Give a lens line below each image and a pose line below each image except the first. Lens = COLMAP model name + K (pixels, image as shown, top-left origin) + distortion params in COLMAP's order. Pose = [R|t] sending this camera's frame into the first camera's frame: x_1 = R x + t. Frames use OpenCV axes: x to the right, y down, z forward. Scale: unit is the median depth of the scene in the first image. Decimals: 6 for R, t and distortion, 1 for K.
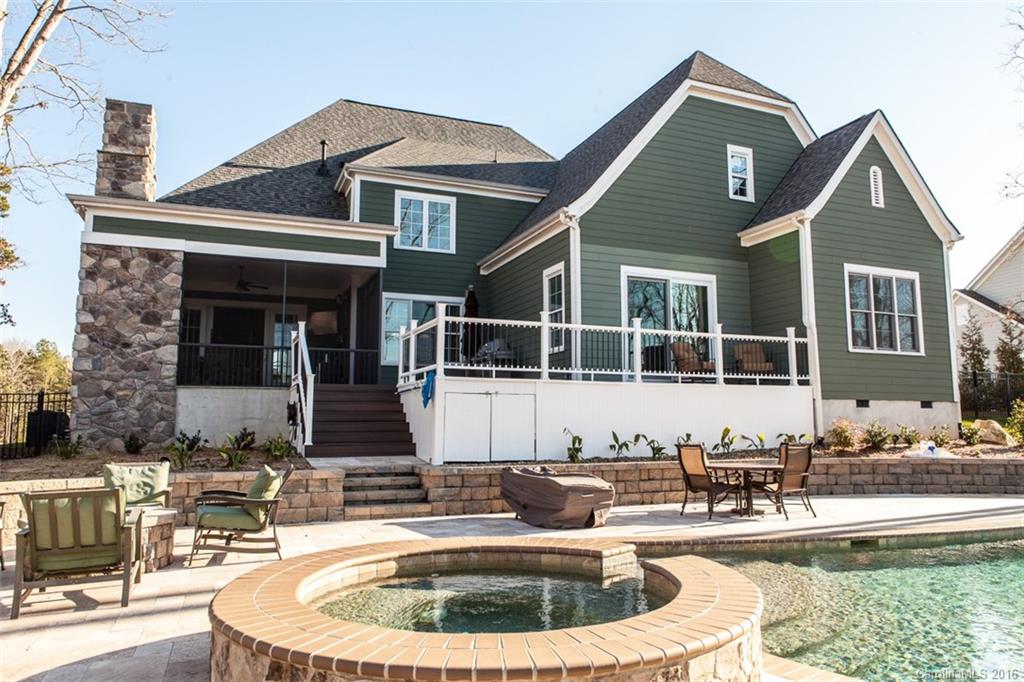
lens RADIAL K [[710.8, 0, 519.6], [0, 710.8, 340.6], [0, 0, 1]] dist [-0.043418, 0.025580]
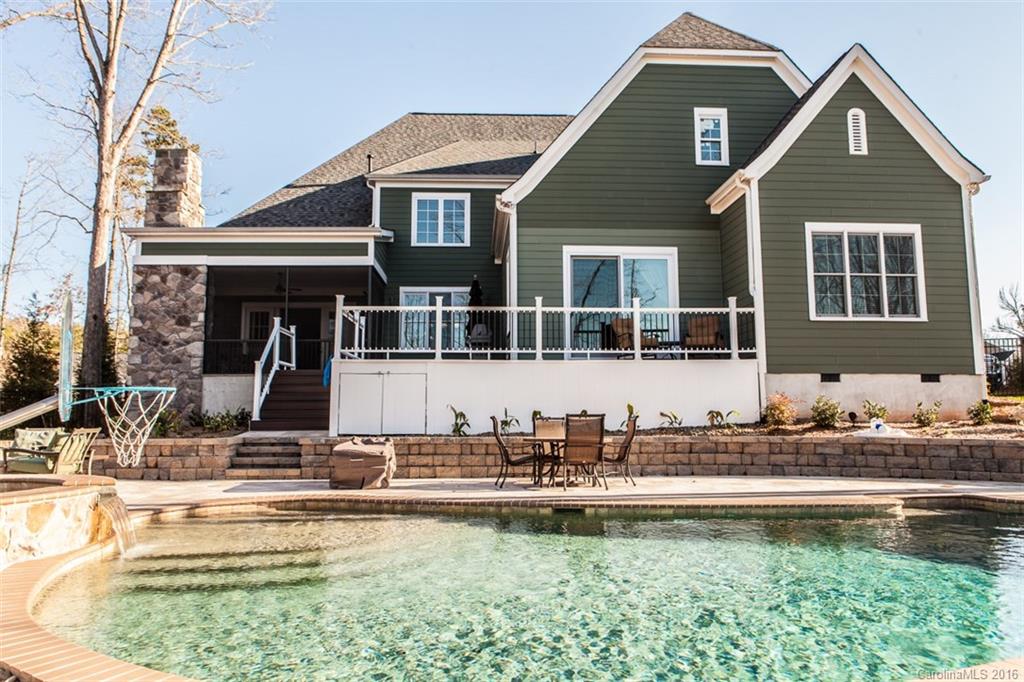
lens RADIAL K [[710.8, 0, 517.6], [0, 710.8, 340.7], [0, 0, 1]] dist [-0.043418, 0.025580]
pose [[0.939347, -0.038771, -0.340769, 0.425586], [0.043802, 0.999015, 0.007078, 0.019051], [0.340159, -0.021575, 0.940120, 0.023357]]
